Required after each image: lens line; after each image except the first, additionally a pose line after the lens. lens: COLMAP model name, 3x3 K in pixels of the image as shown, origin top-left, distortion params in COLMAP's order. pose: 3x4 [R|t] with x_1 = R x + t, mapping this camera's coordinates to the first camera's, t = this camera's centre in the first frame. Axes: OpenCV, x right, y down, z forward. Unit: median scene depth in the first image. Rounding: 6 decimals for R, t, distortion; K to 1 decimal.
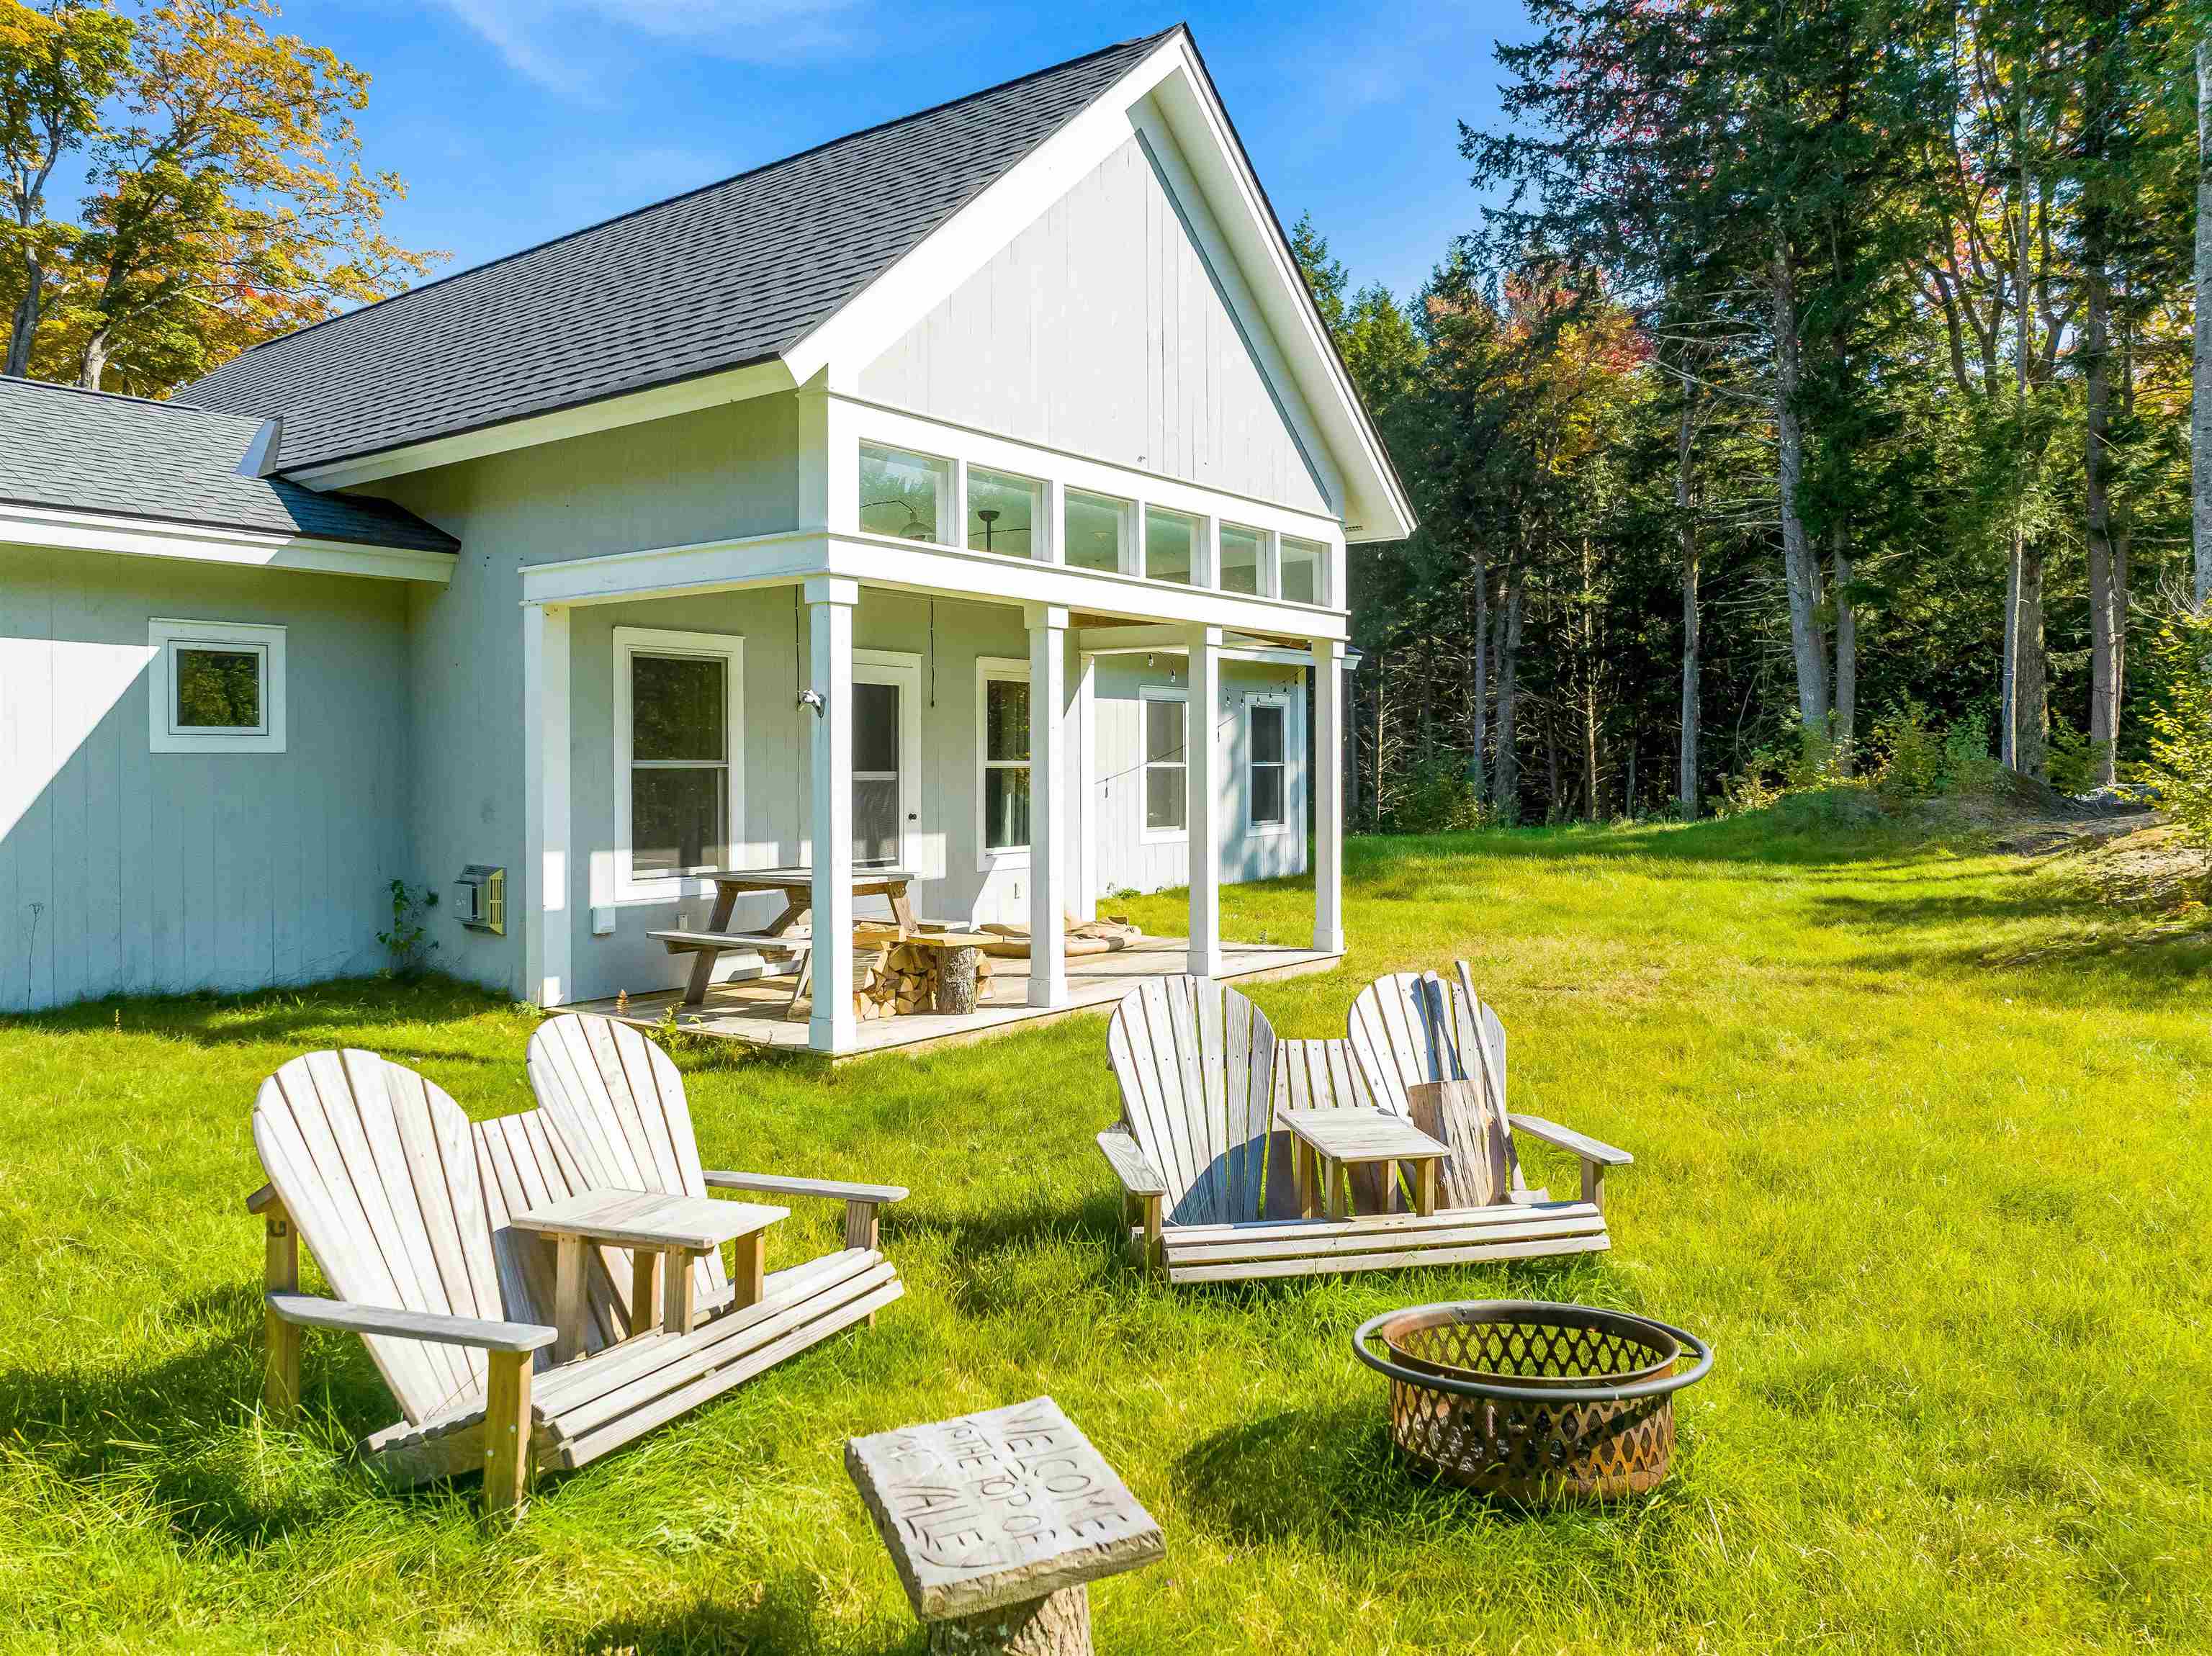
lens RADIAL K [[1548.7, 0, 1092.8], [0, 1548.7, 813.4], [0, 0, 1]] dist [-0.015181, -0.004624]
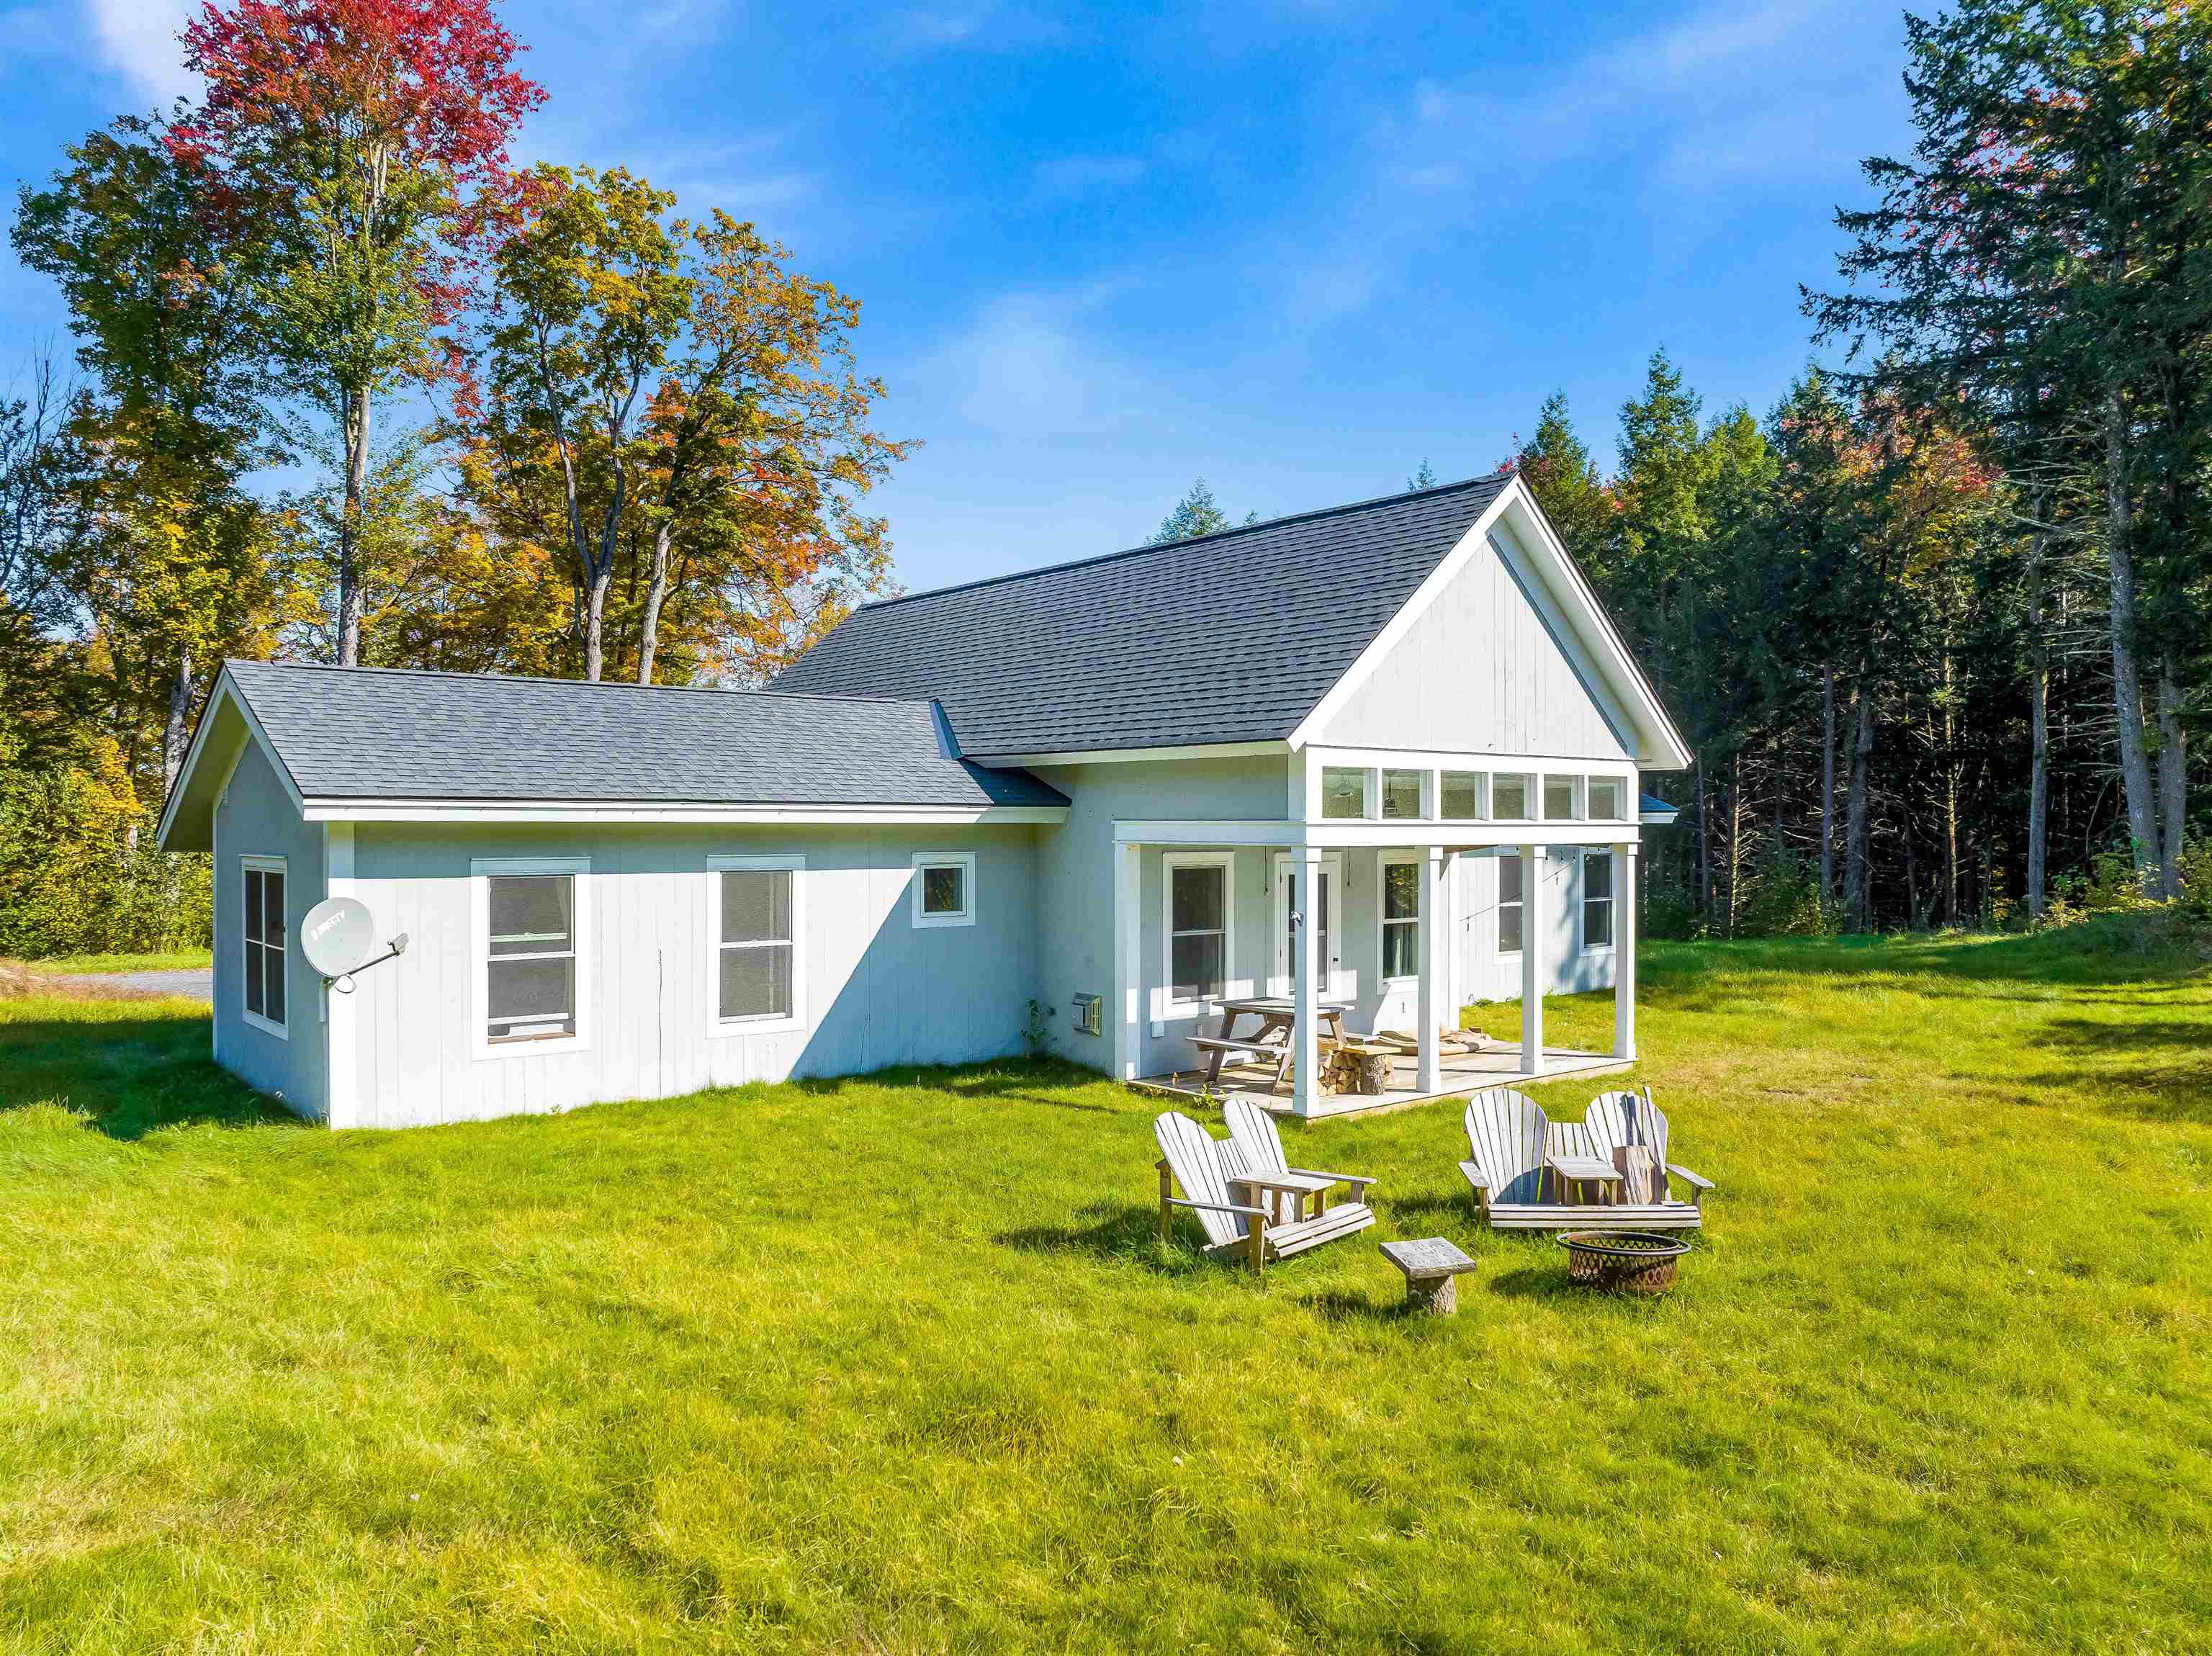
lens RADIAL K [[1548.7, 0, 1089.4], [0, 1548.7, 828.9], [0, 0, 1]] dist [-0.015181, -0.004624]
pose [[0.972736, 0.002702, -0.231901, 0.000036], [-0.008203, 0.999707, -0.022759, -0.090025], [0.231772, 0.024040, 0.972473, -0.540254]]
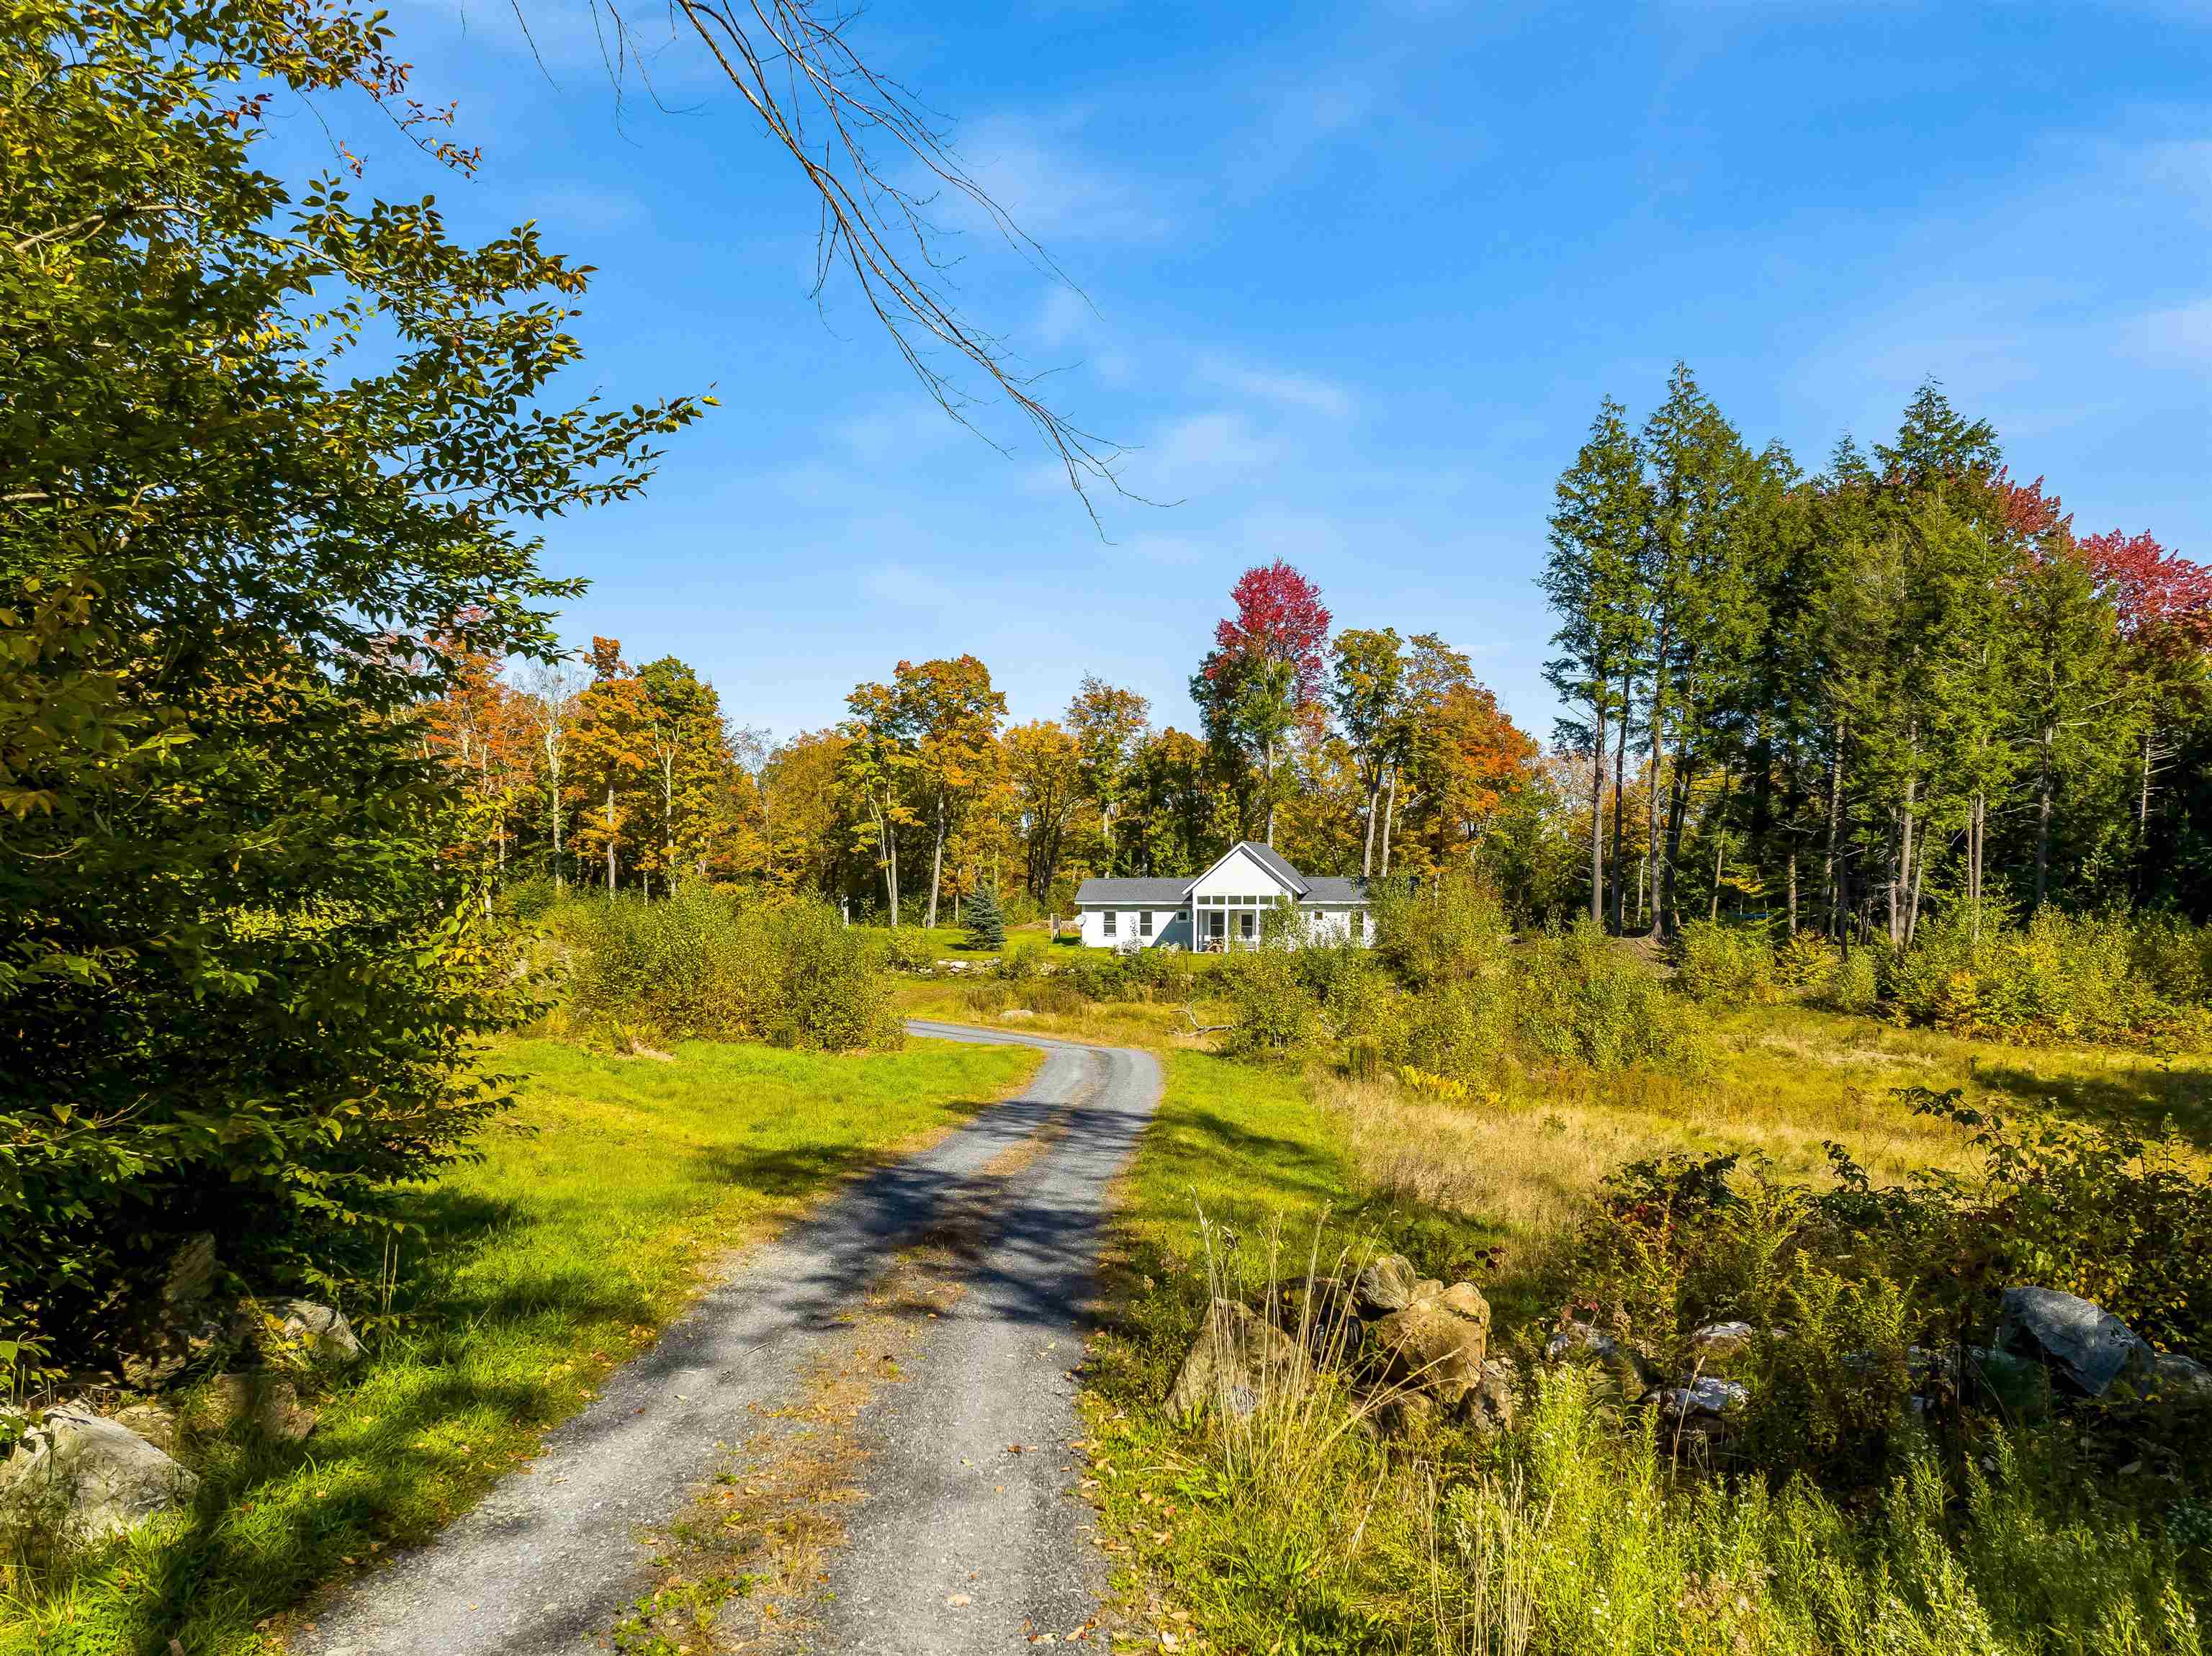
lens RADIAL K [[1548.7, 0, 1105.7], [0, 1548.7, 832.1], [0, 0, 1]] dist [-0.015181, -0.004624]
pose [[0.443191, -0.025551, -0.896063, 6.460772], [-0.017036, 0.999173, -0.036917, -0.194287], [0.896266, 0.031626, 0.442389, -3.053136]]
